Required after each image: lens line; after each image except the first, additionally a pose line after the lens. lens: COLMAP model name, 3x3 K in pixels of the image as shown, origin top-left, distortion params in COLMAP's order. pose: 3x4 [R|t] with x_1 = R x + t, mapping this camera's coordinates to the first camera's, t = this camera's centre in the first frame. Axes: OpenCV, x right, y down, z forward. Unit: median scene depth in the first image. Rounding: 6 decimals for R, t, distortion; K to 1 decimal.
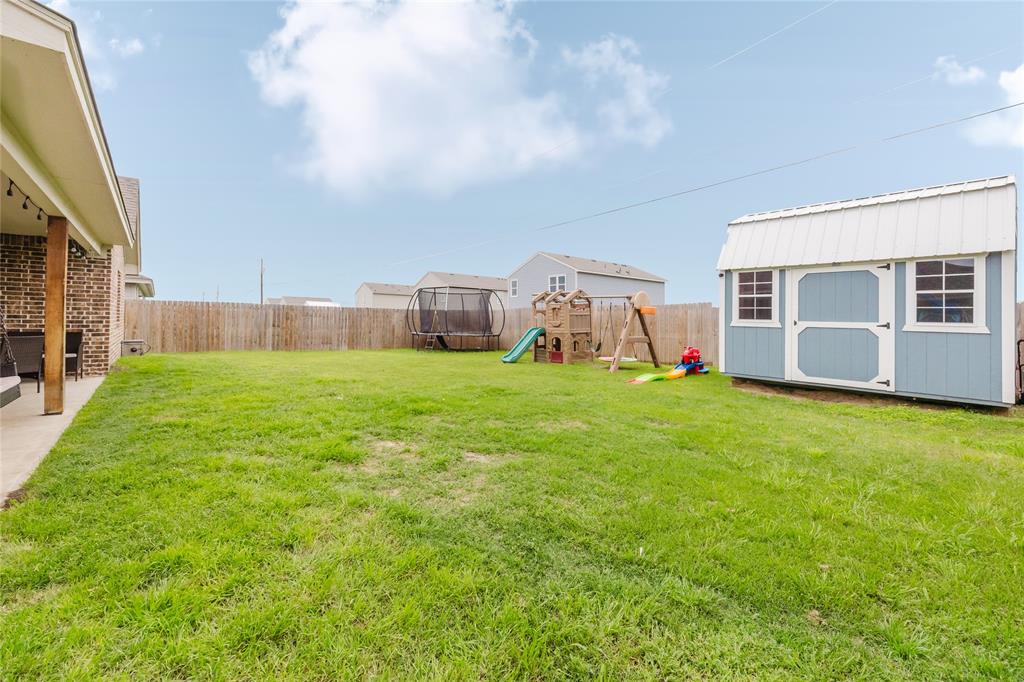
lens RADIAL K [[436.1, 0, 508.1], [0, 436.1, 307.6], [0, 0, 1]] dist [-0.001714, 0.000192]
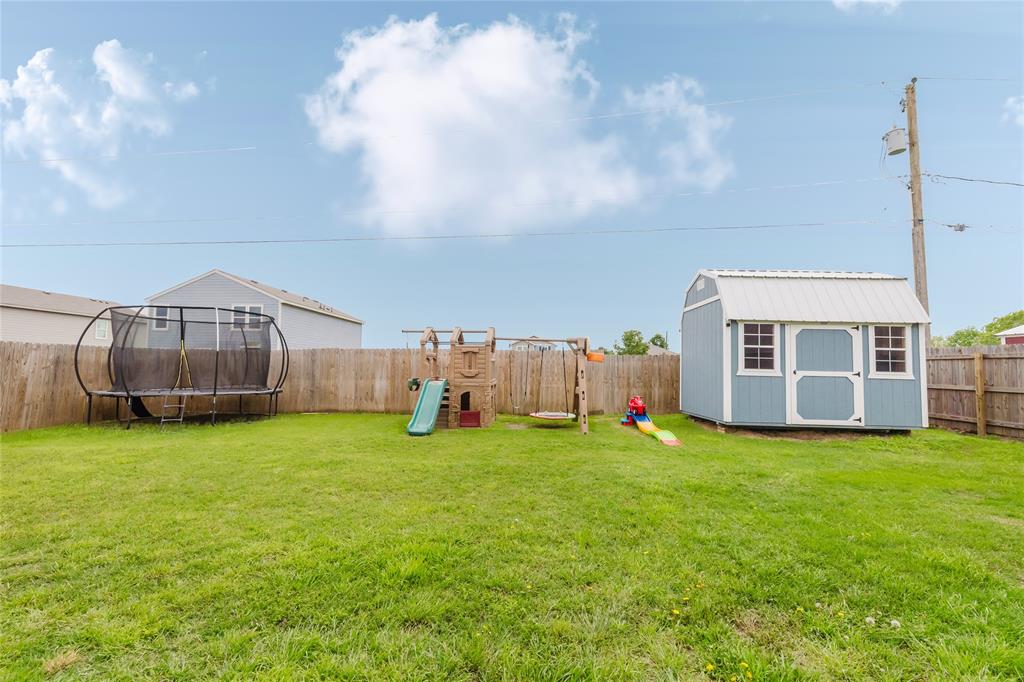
lens RADIAL K [[450.4, 0, 512.0], [0, 450.4, 341.0], [0, 0, 1]] dist [0.002945, 0.000252]
pose [[0.674612, 0.037350, 0.737227, -0.672127], [-0.023814, 0.999300, -0.028836, 0.005383], [-0.737788, 0.001897, 0.675030, 0.736990]]
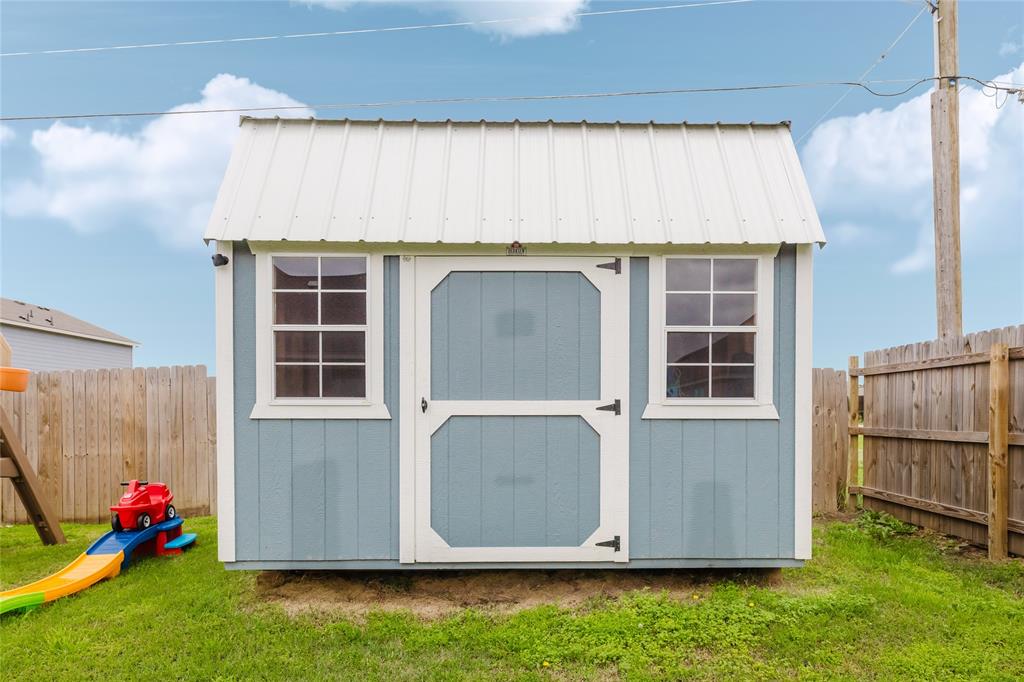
lens RADIAL K [[641.5, 0, 528.2], [0, 641.5, 426.4], [0, 0, 1]] dist [0.004174, 0.000613]
pose [[0.633551, -0.034617, 0.772926, 0.292224], [-0.003887, 0.998844, 0.047921, 0.026354], [-0.773691, -0.033365, 0.632684, 0.579649]]
